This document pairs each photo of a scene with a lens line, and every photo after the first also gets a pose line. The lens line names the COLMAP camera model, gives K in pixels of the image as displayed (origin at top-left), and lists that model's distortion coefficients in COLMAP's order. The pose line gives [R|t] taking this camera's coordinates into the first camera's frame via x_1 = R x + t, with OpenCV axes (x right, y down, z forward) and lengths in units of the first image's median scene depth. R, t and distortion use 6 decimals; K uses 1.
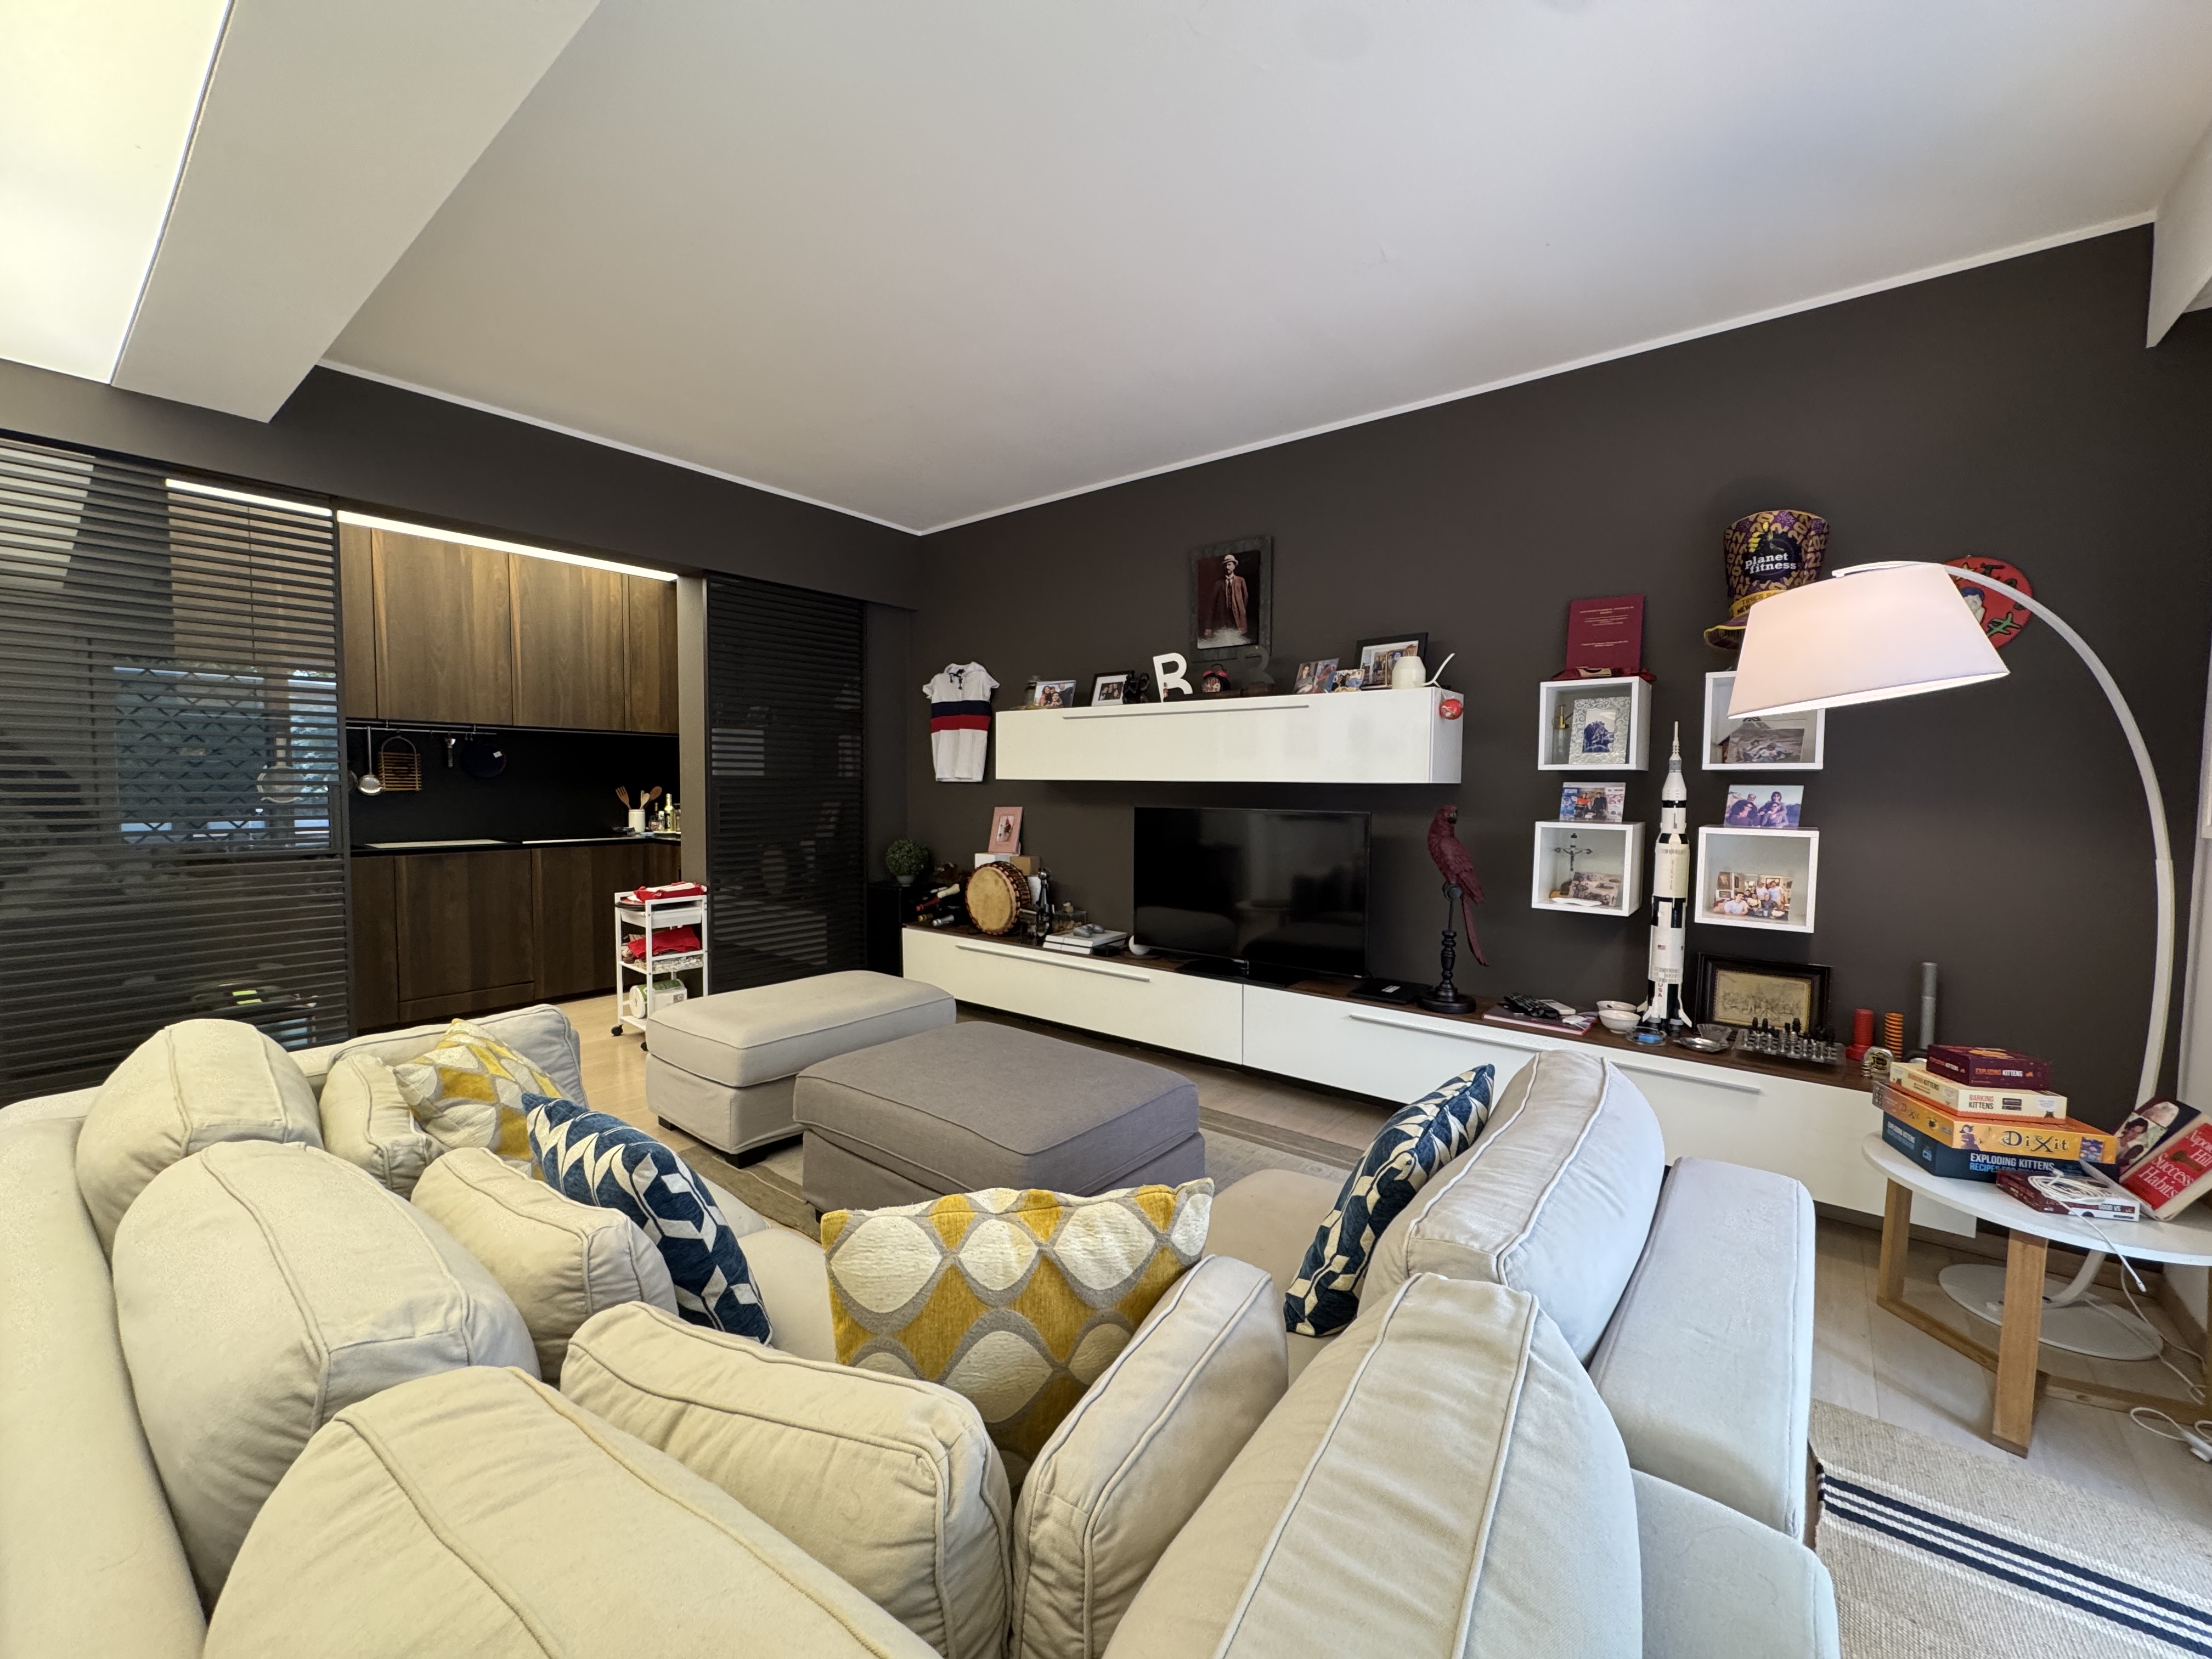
lens RADIAL K [[886.9, 0, 1110.7], [0, 886.9, 825.0], [0, 0, 1]] dist [0.001357, -0.000126]
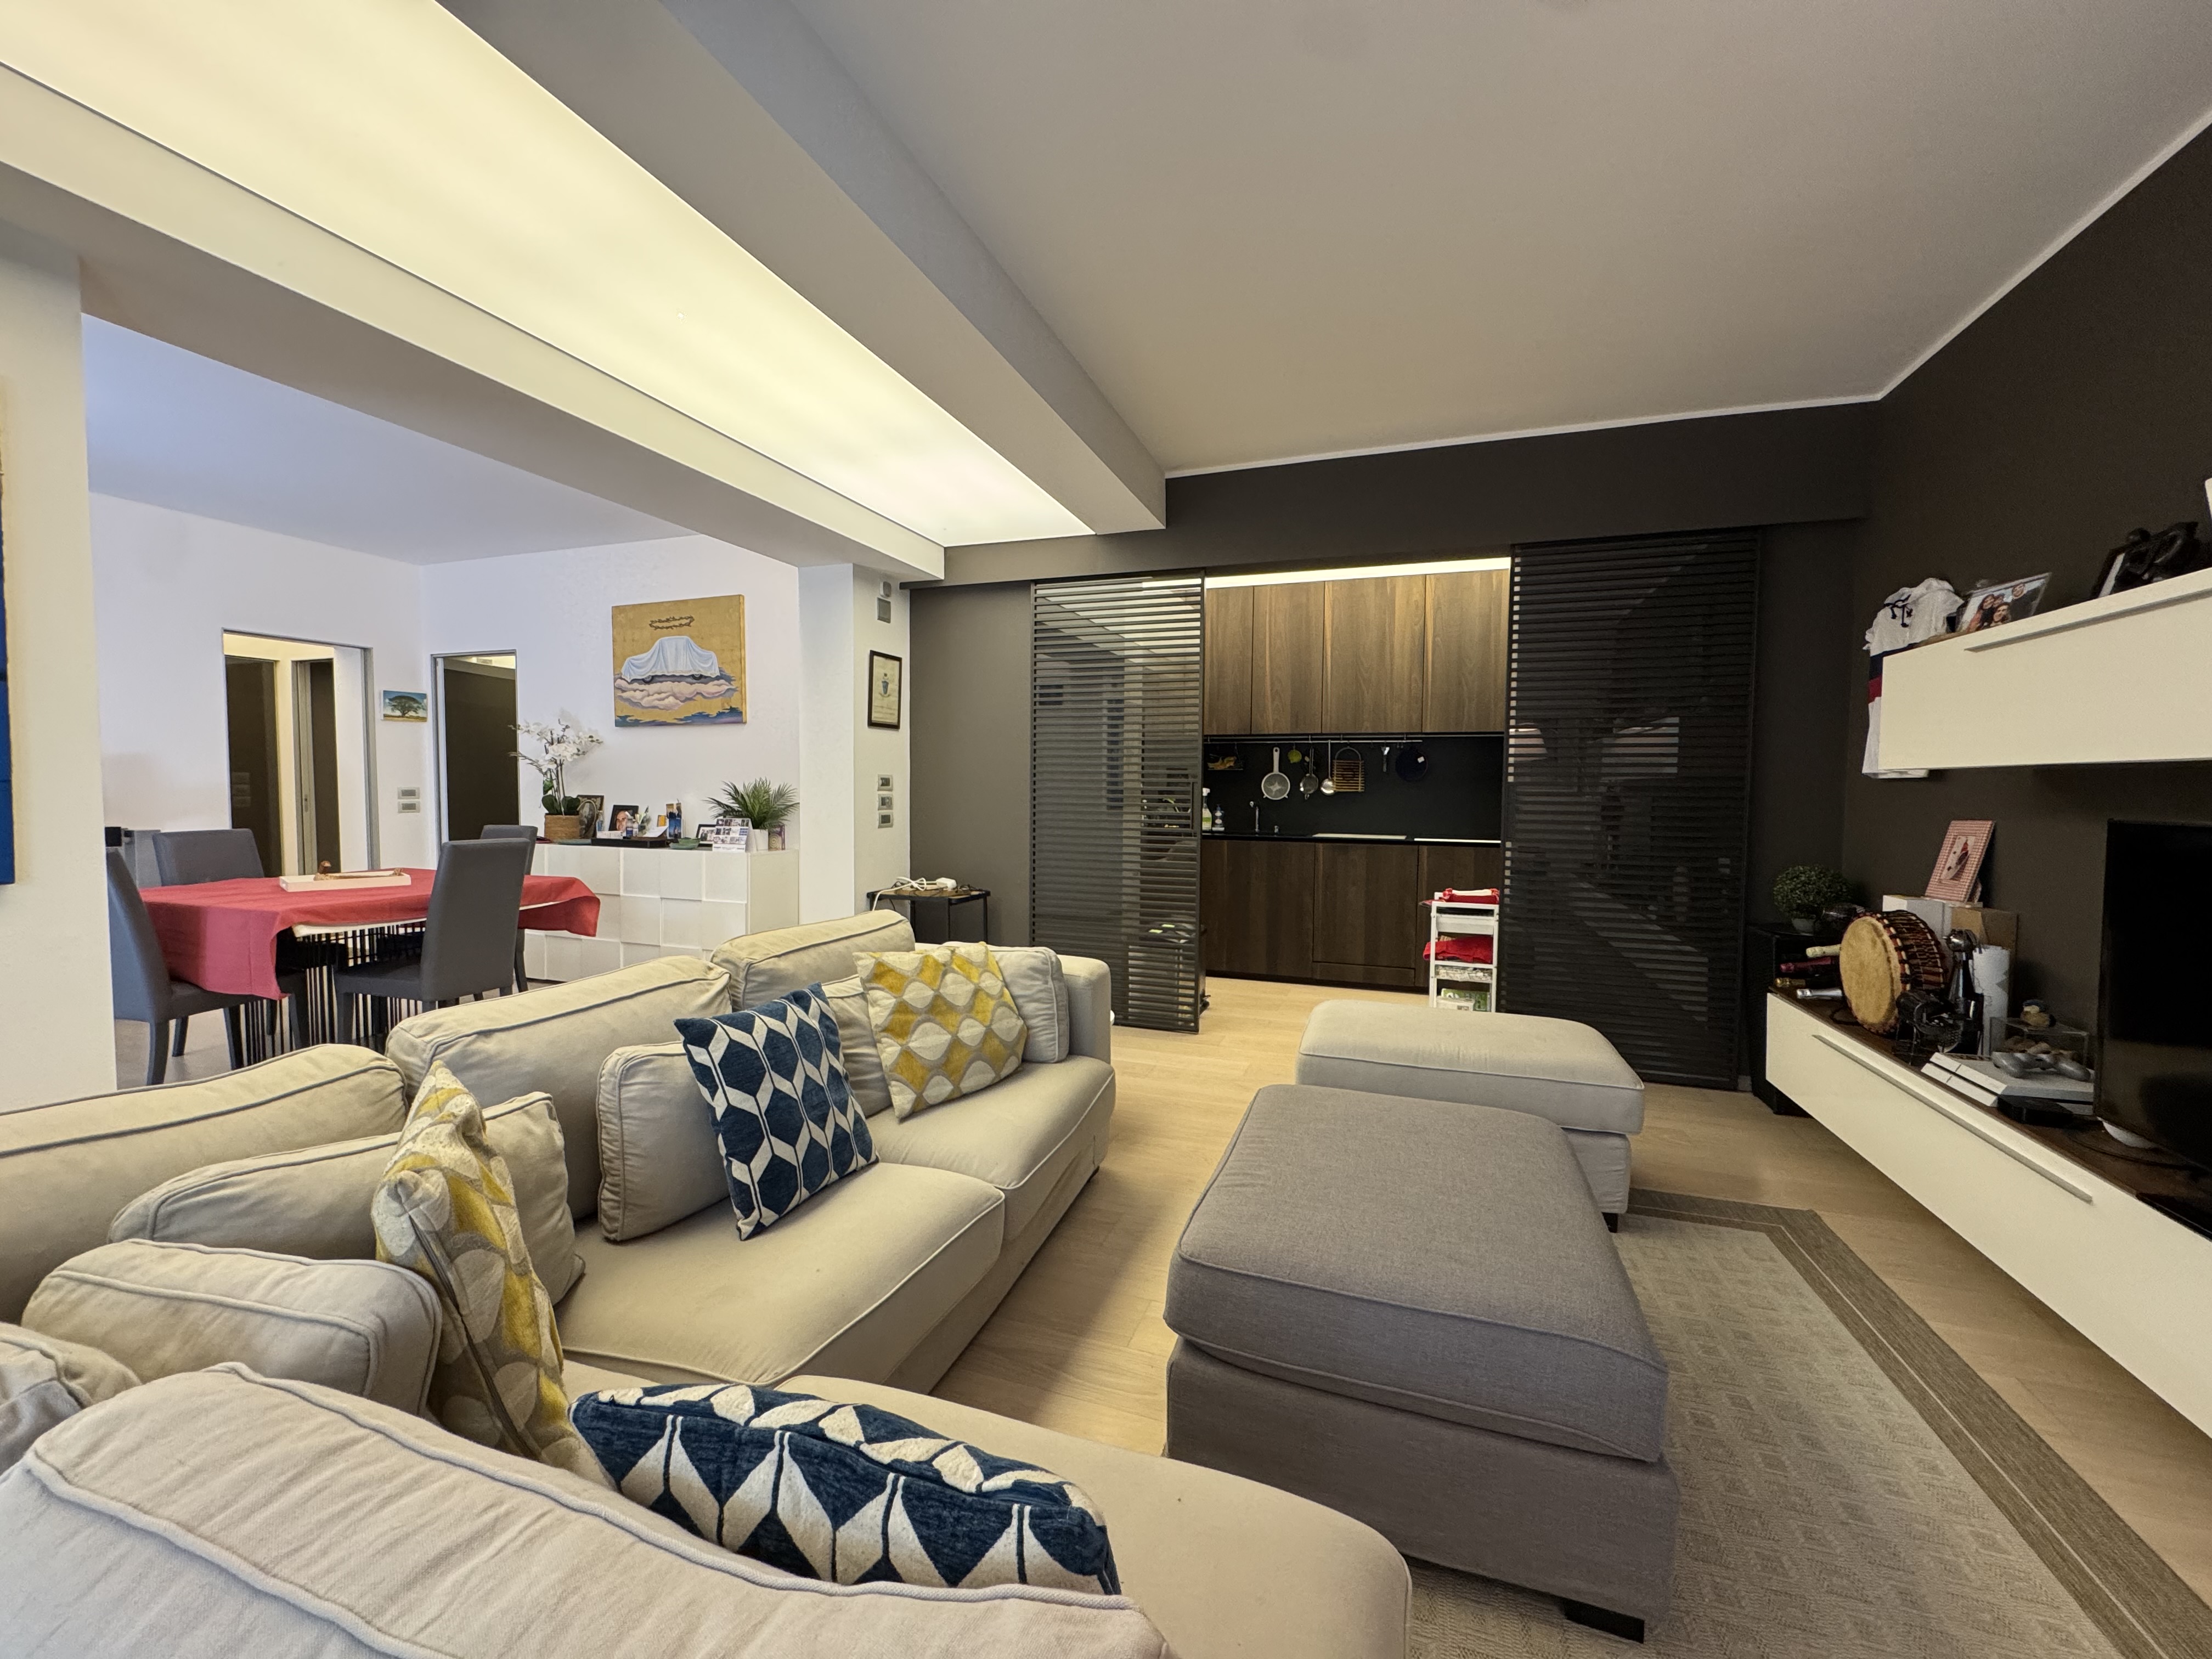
lens RADIAL K [[886.9, 0, 1096.8], [0, 886.9, 826.4], [0, 0, 1]] dist [0.001357, -0.000126]
pose [[0.320743, 0.037618, -0.946419, 0.296938], [-0.052250, 0.998392, 0.021976, 0.000192], [0.945724, 0.042402, 0.322192, 0.349534]]
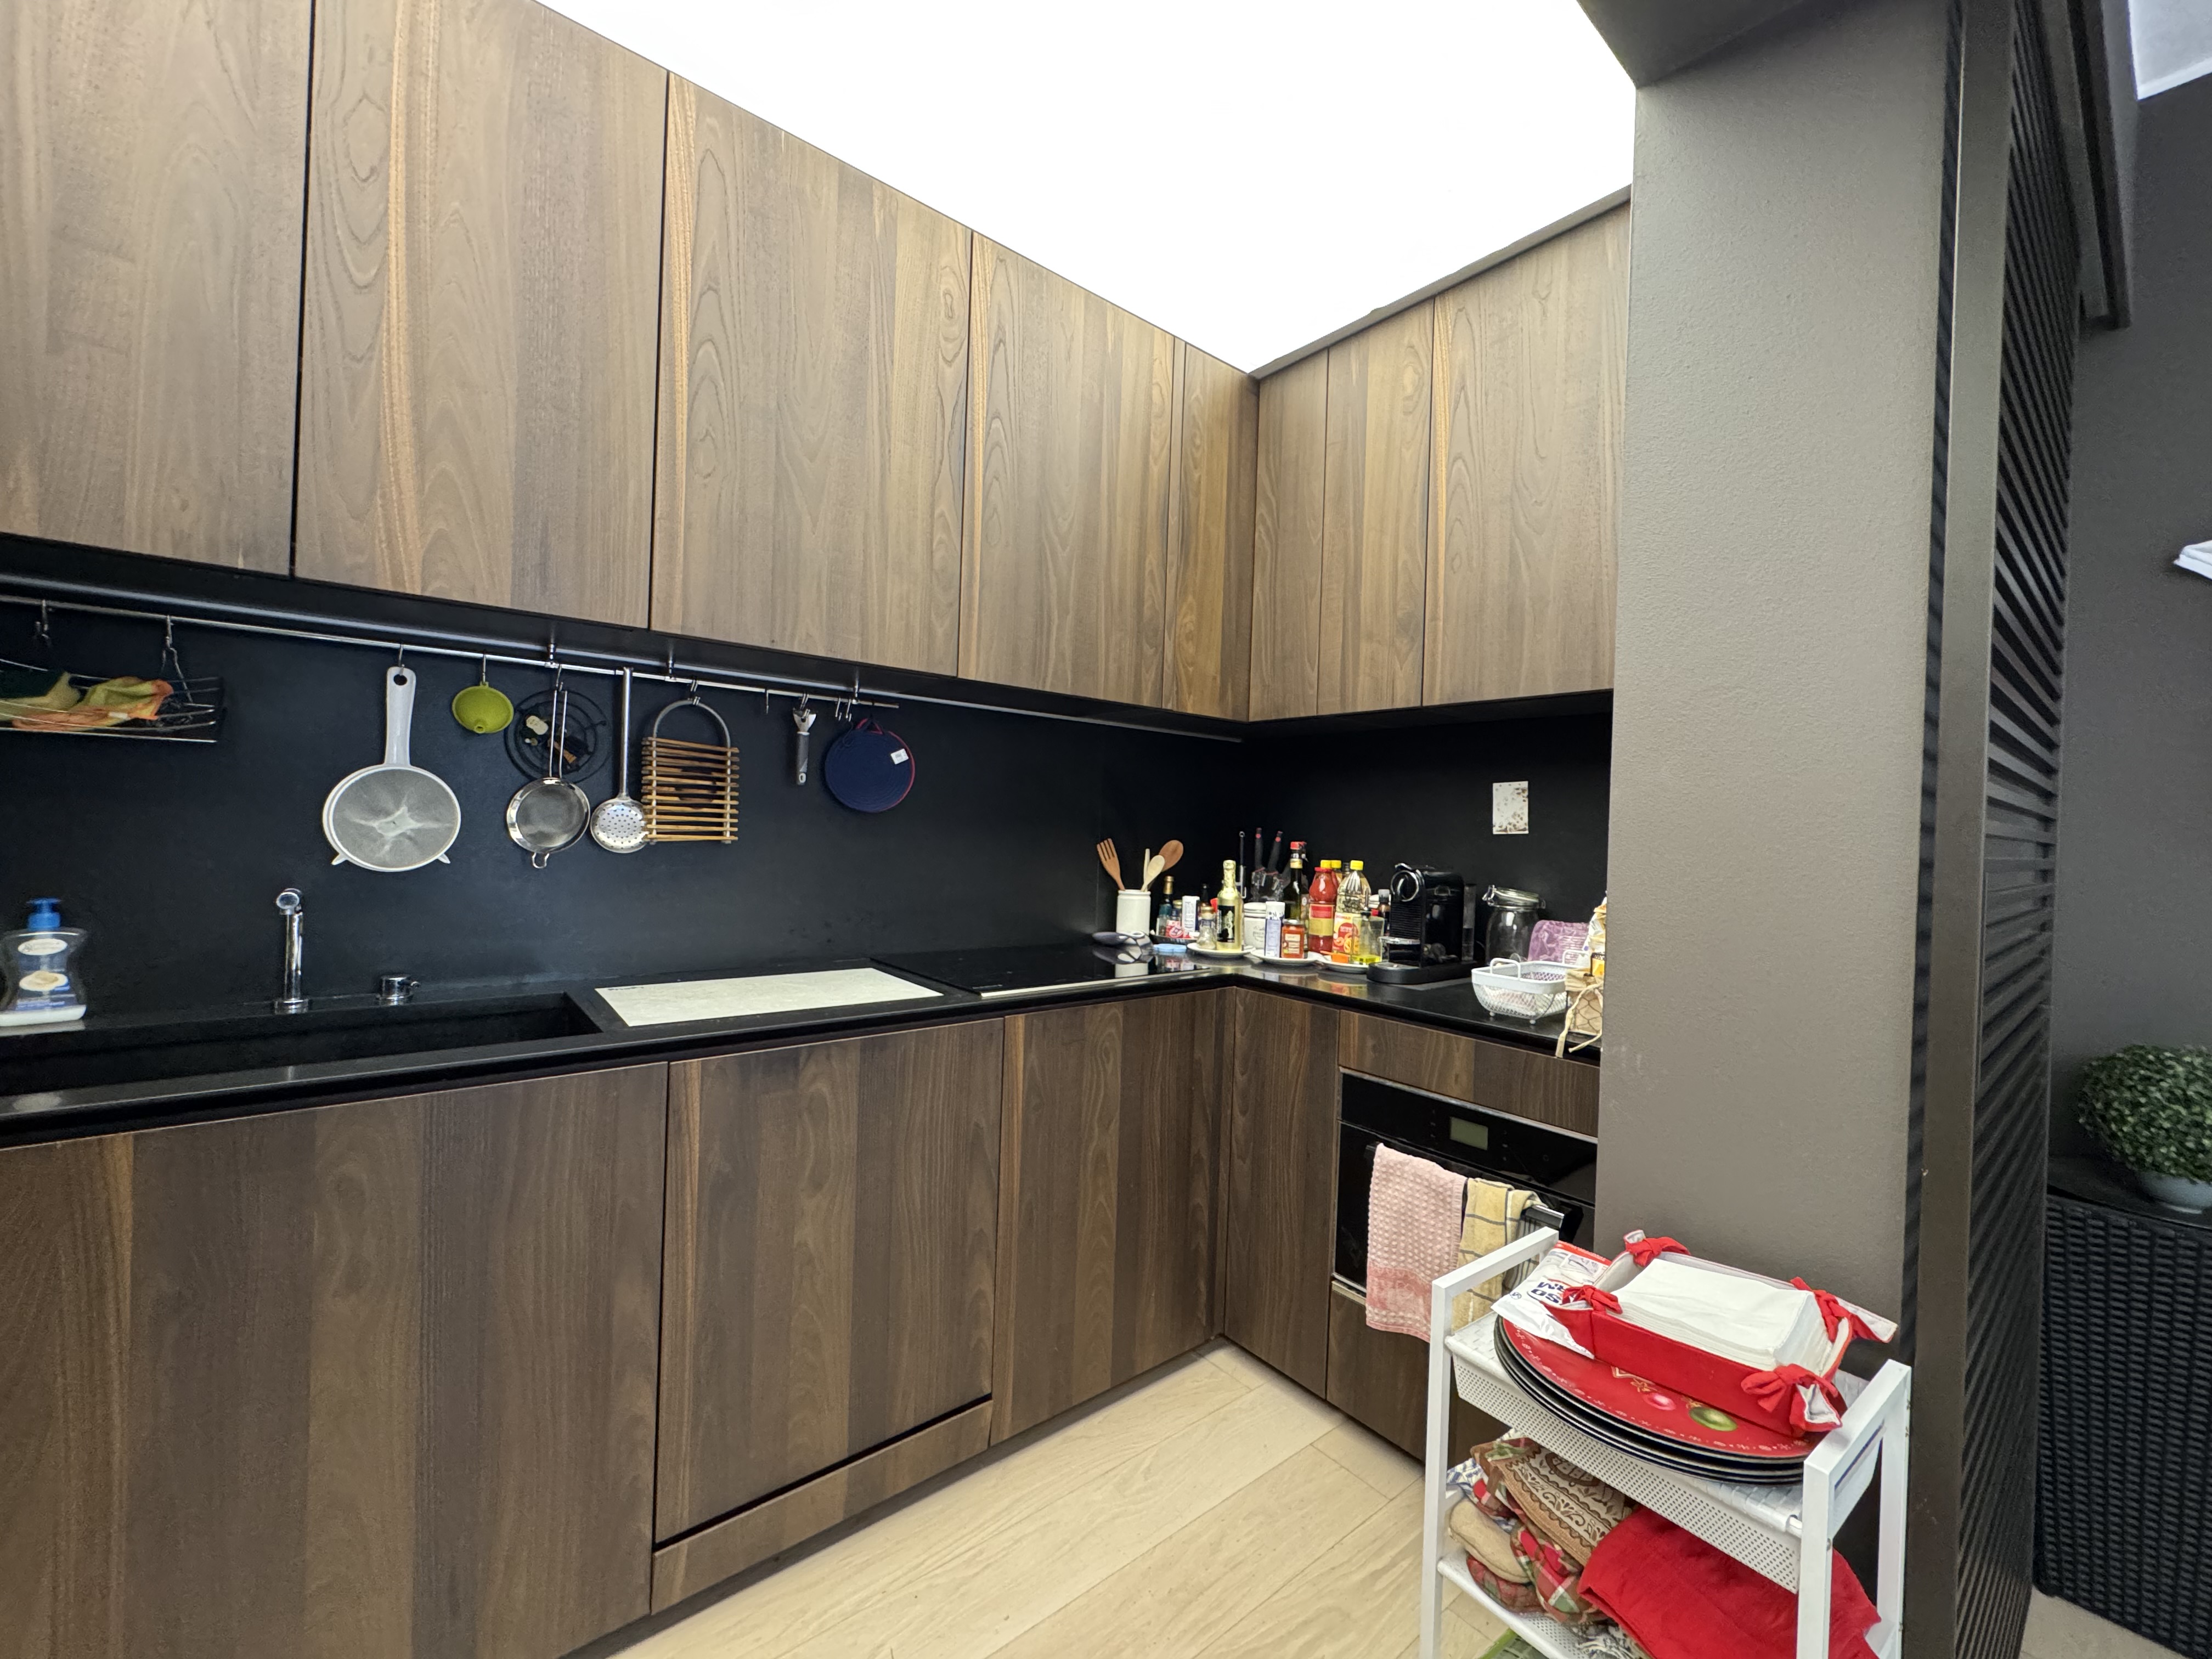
lens RADIAL K [[886.9, 0, 1109.4], [0, 886.9, 831.6], [0, 0, 1]] dist [0.001357, -0.000126]
pose [[0.976682, 0.025458, -0.213175, -0.668217], [-0.035803, 0.998354, -0.044809, -0.039781], [0.211683, 0.051396, 0.975986, 0.819121]]
